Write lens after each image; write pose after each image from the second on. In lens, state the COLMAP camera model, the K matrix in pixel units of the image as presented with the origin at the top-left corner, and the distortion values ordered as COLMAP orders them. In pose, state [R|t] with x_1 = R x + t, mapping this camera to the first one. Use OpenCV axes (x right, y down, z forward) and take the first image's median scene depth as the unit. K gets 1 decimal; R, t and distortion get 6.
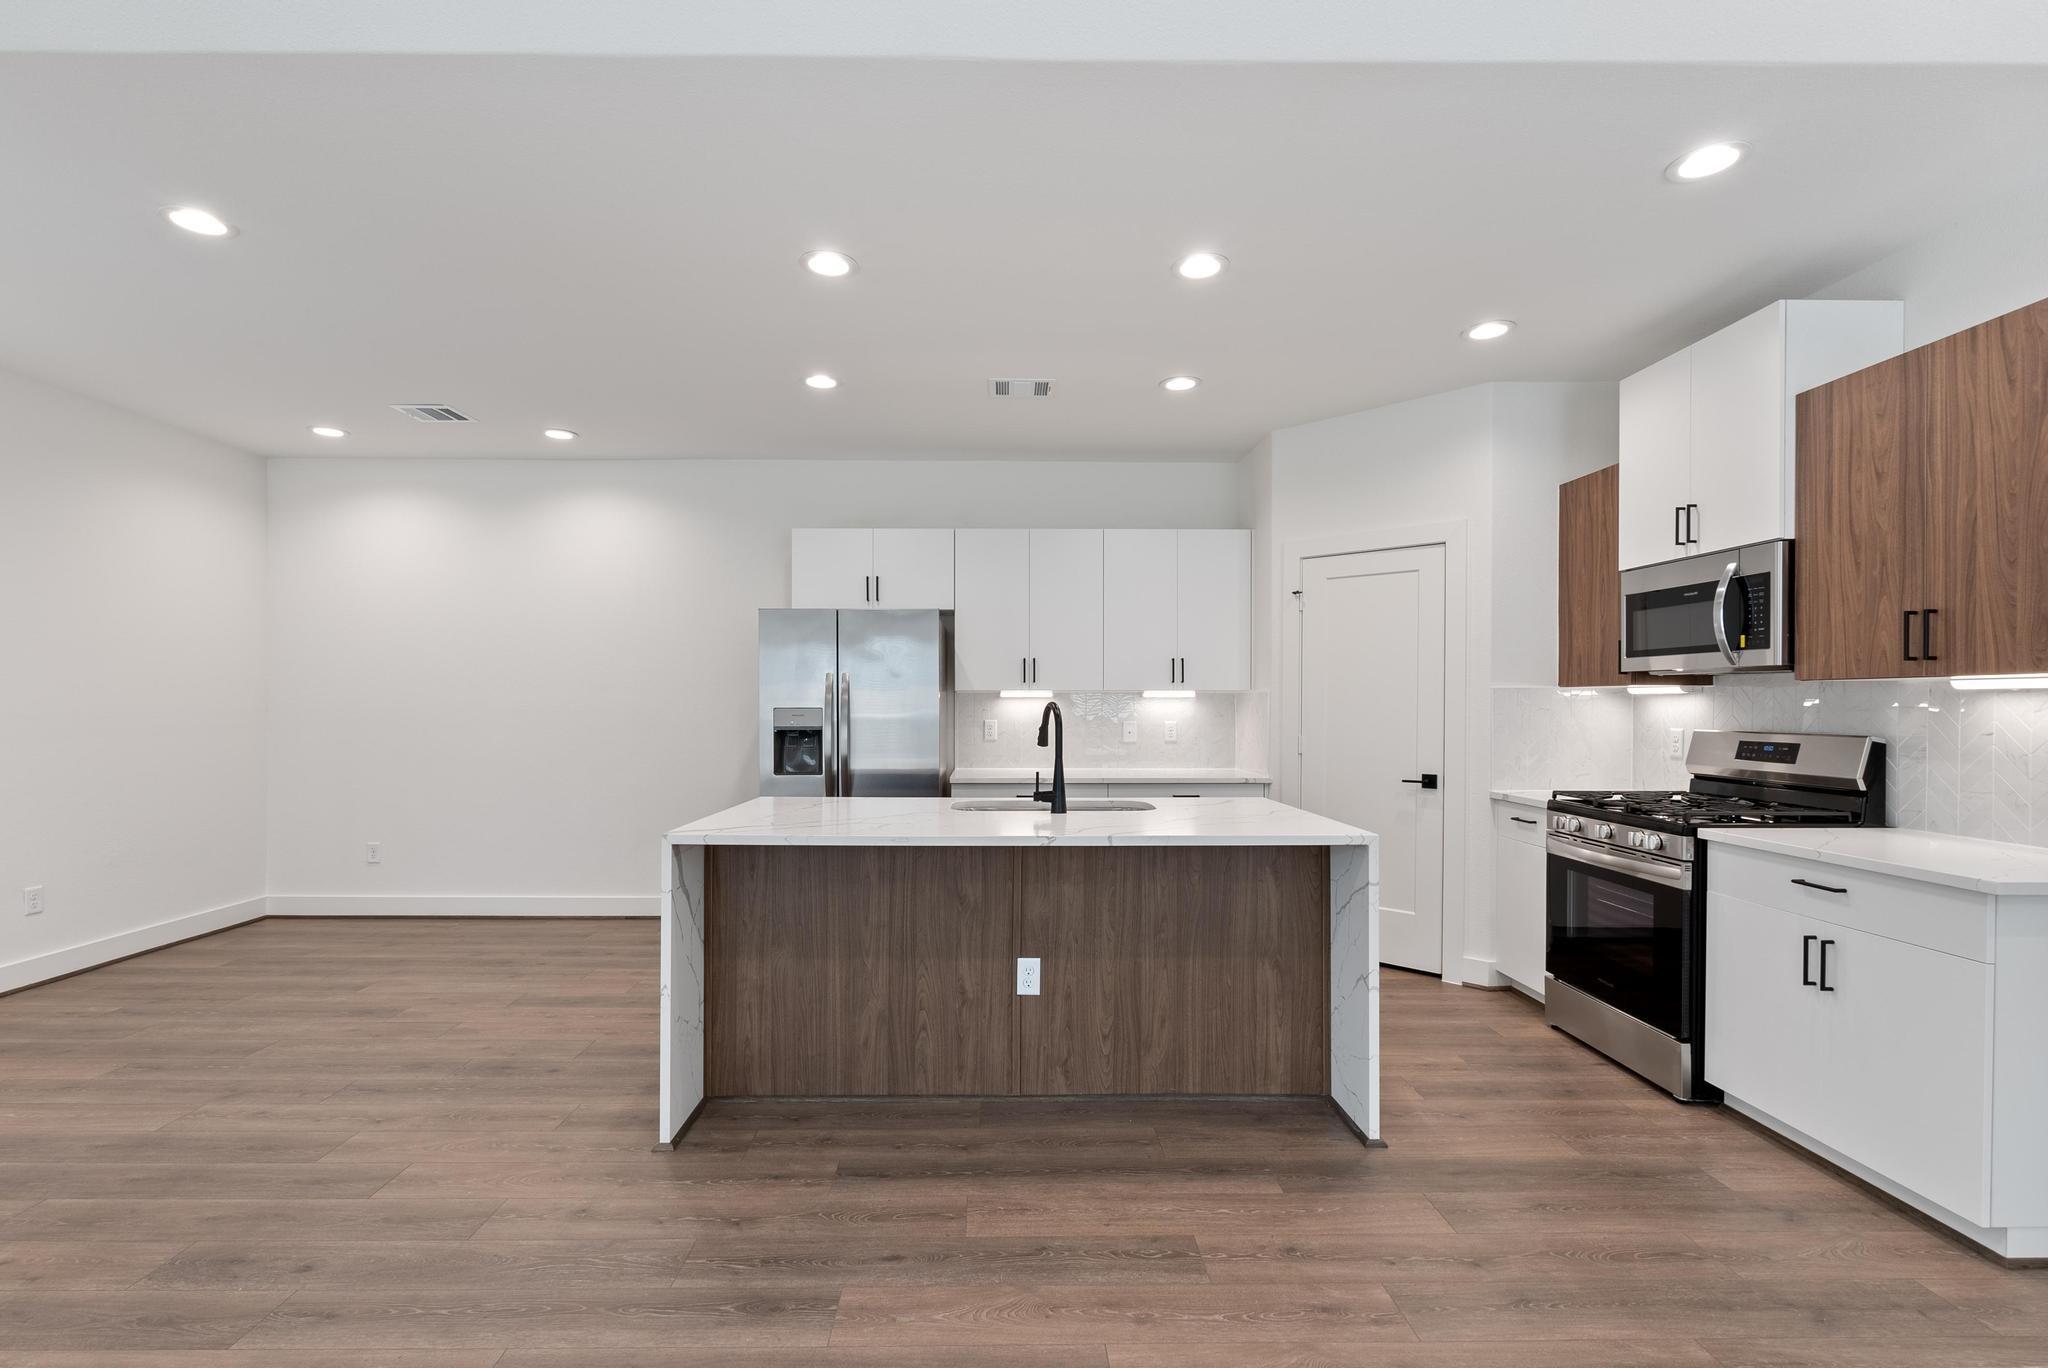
lens RADIAL K [[922.1, 0, 1001.5], [0, 922.1, 710.4], [0, 0, 1]] dist [-0.002495, -0.001166]
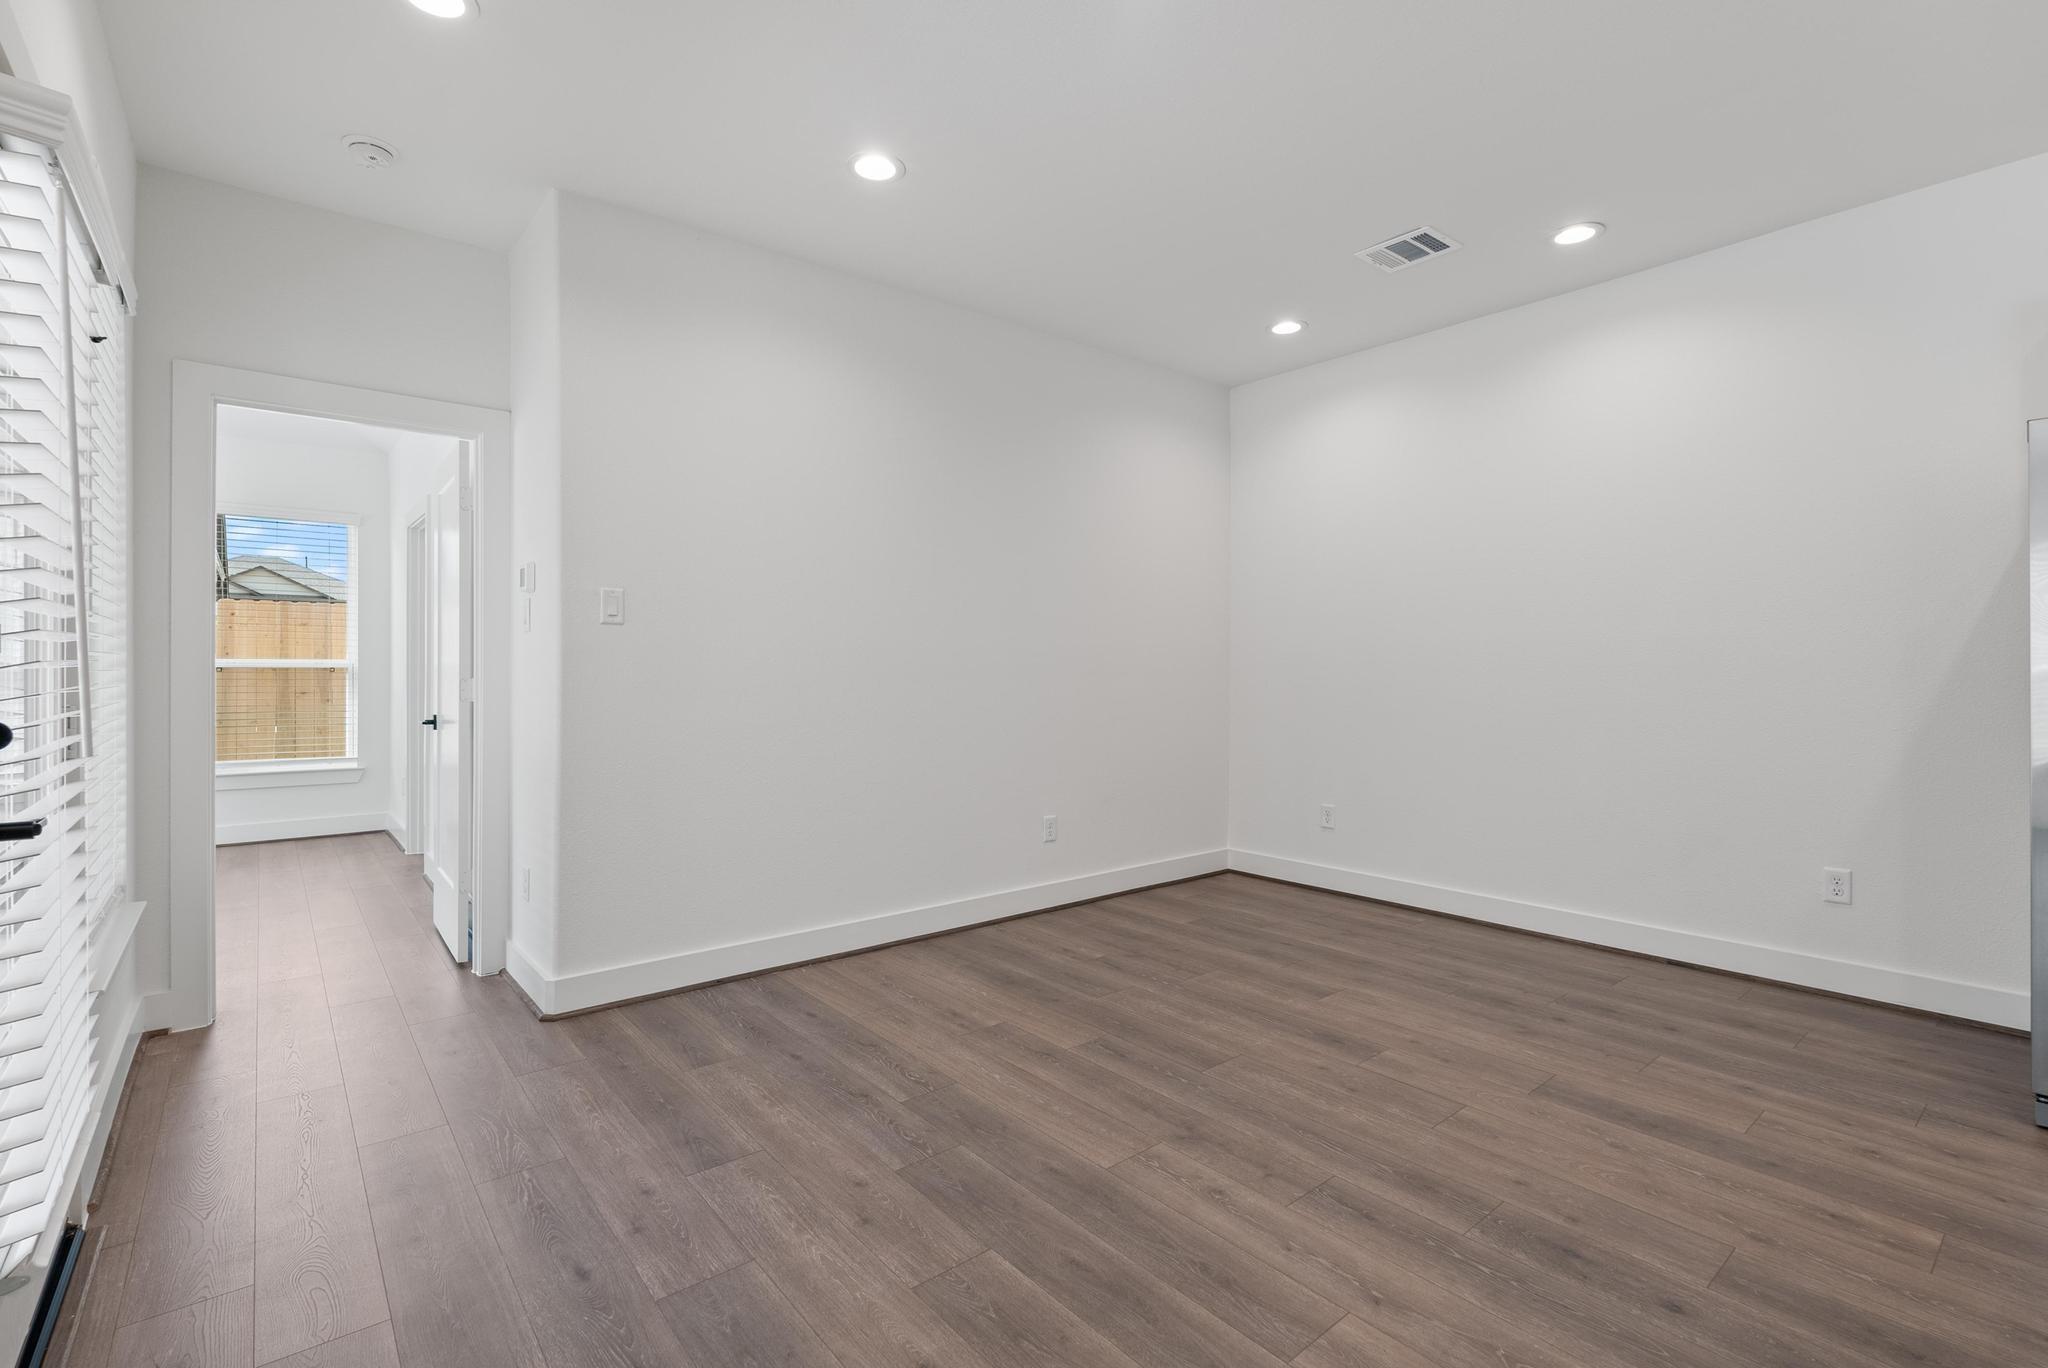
lens RADIAL K [[928.1, 0, 1026.6], [0, 928.1, 671.1], [0, 0, 1]] dist [-0.002285, -0.000536]
pose [[0.629685, -0.002237, -0.776847, -0.337505], [-0.004342, 0.999970, -0.006399, 0.046269], [0.776838, 0.007402, 0.629657, 0.426045]]
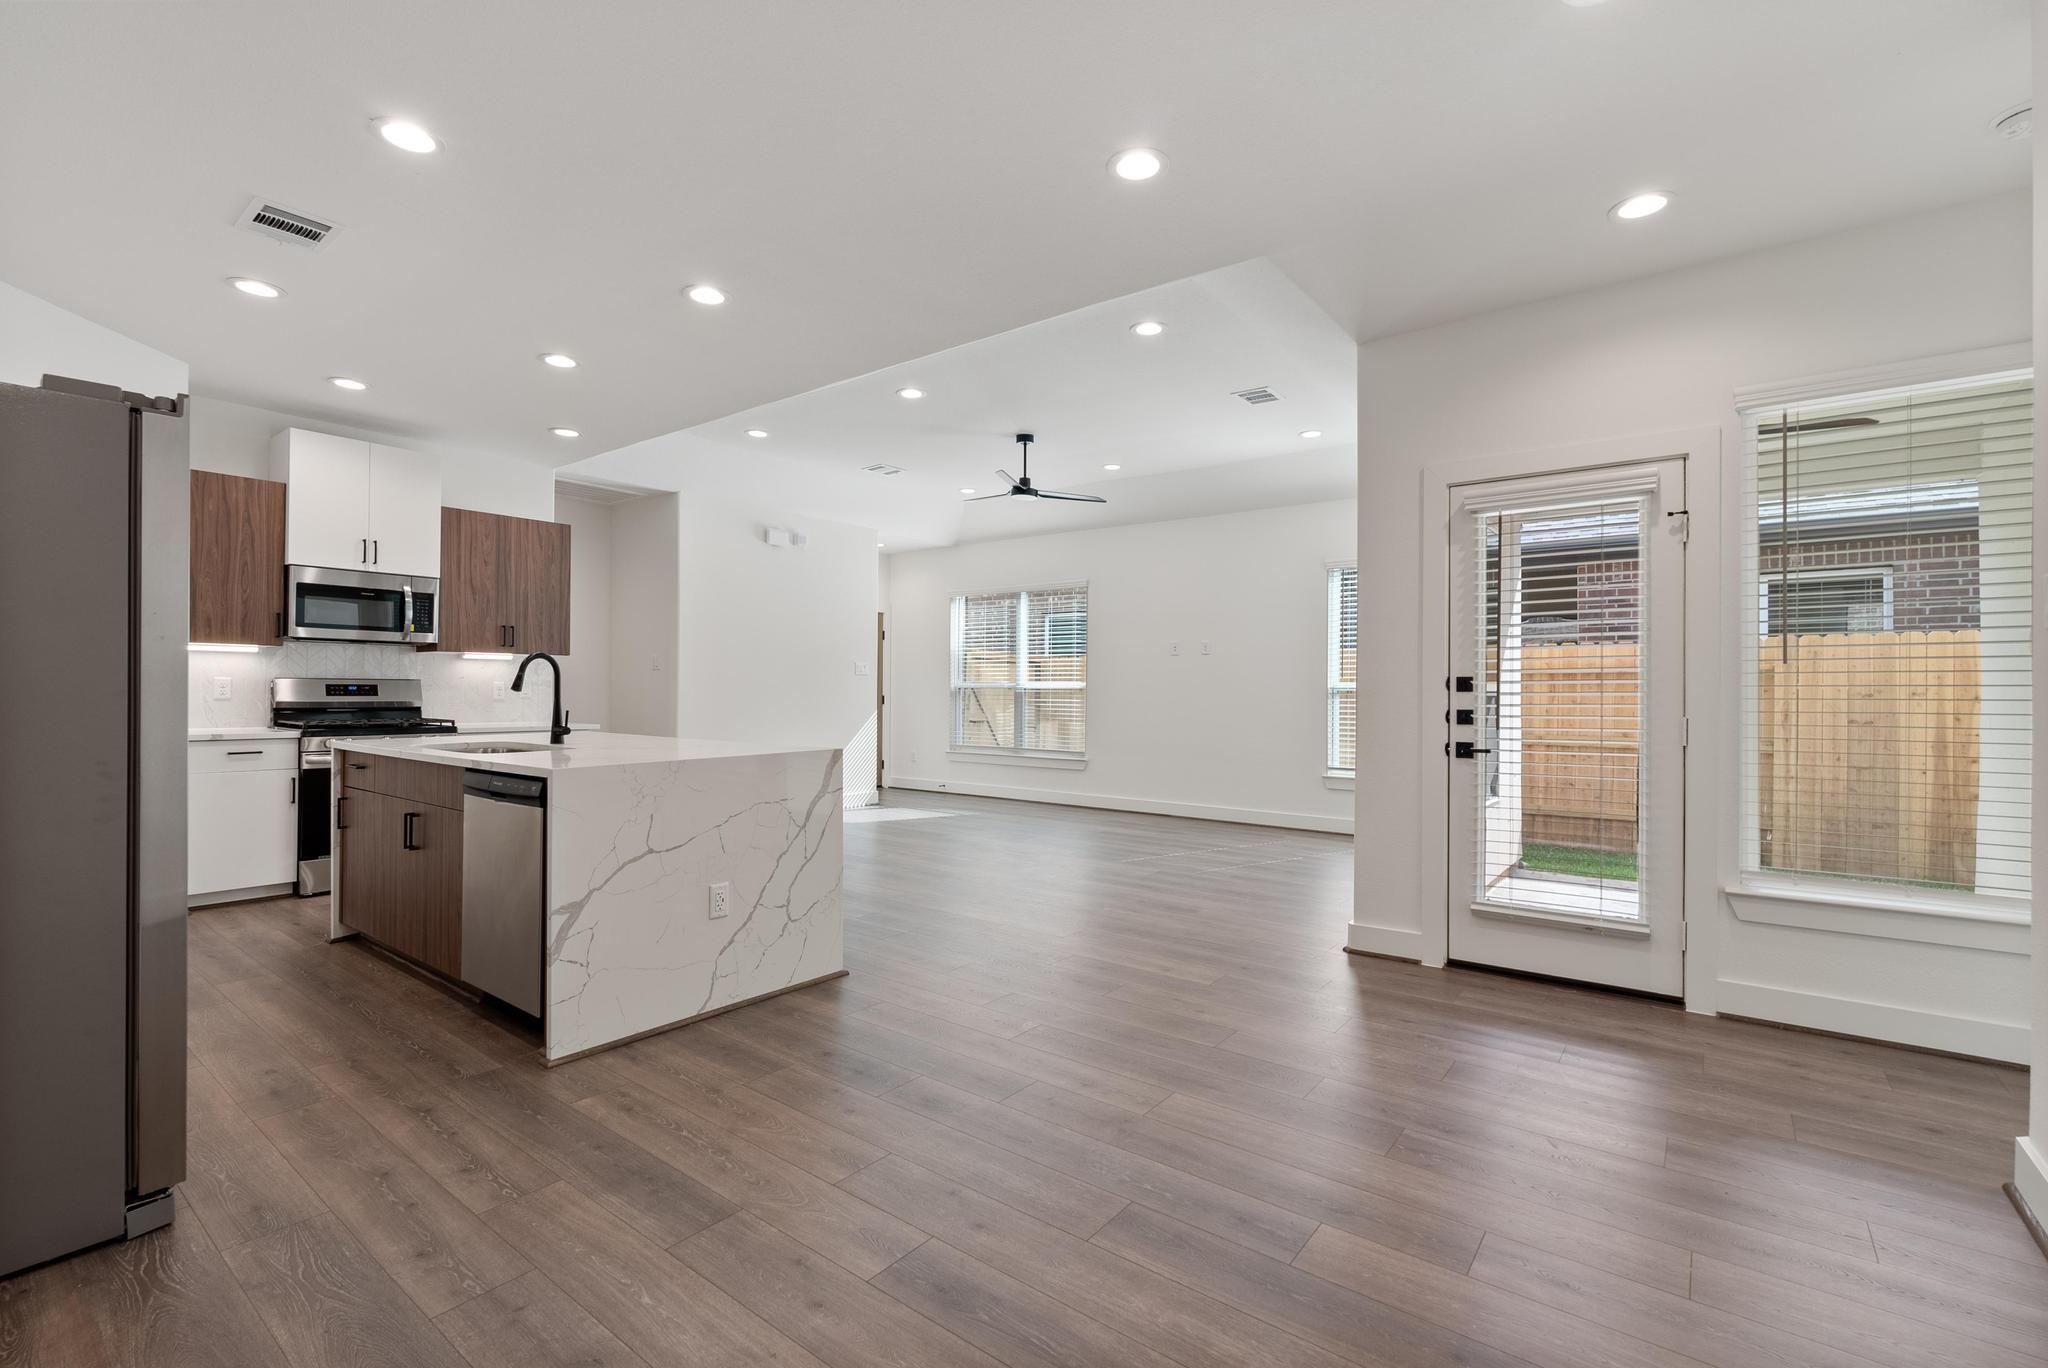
lens RADIAL K [[913.6, 0, 1013.3], [0, 913.6, 690.8], [0, 0, 1]] dist [-0.001576, -0.000251]
pose [[-0.779119, -0.007674, 0.626829, -1.277654], [-0.004719, 0.999969, 0.006376, 0.032563], [-0.626858, 0.002010, -0.779131, 1.703901]]
